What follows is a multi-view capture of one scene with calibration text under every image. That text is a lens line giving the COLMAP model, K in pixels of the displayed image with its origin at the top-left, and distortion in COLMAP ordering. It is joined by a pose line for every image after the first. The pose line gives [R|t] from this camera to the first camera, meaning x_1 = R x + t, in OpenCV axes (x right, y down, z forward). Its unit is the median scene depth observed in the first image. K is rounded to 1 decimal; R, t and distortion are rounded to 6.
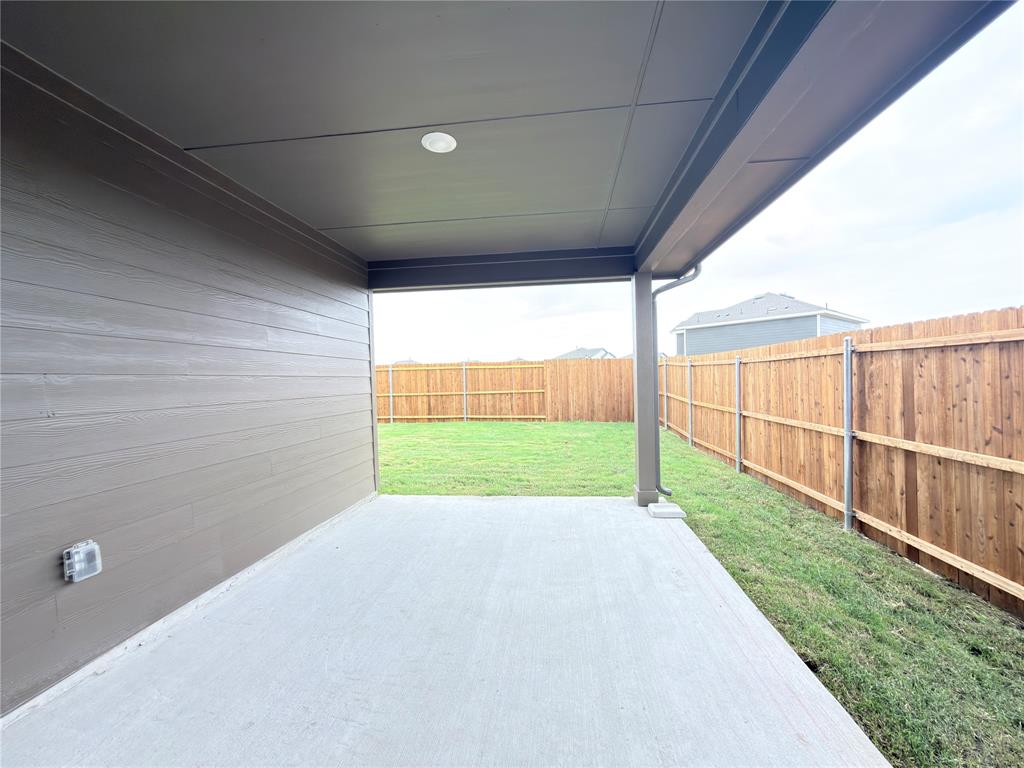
lens RADIAL K [[410.4, 0, 512.1], [0, 410.4, 380.4], [0, 0, 1]] dist [-0.000041, -0.000935]
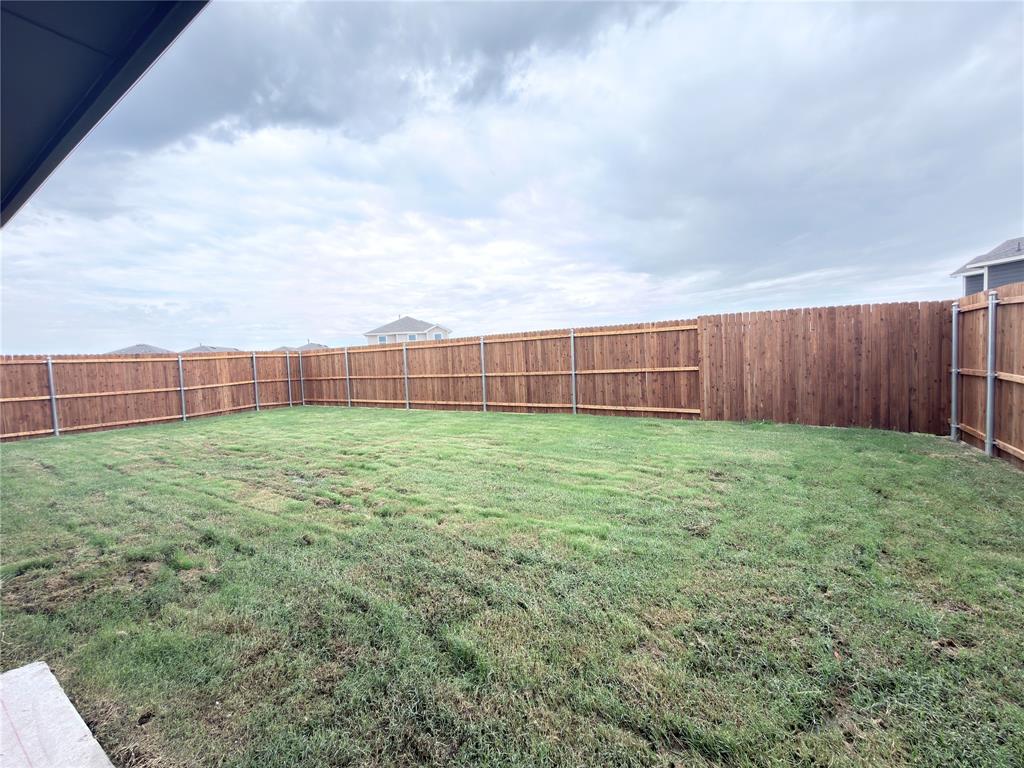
lens RADIAL K [[410.4, 0, 510.8], [0, 410.4, 381.2], [0, 0, 1]] dist [-0.000041, -0.000935]
pose [[0.907407, 0.005998, -0.420211, 0.080140], [0.017006, 0.998555, 0.050976, 0.008353], [0.419909, -0.053402, 0.905994, 0.326461]]
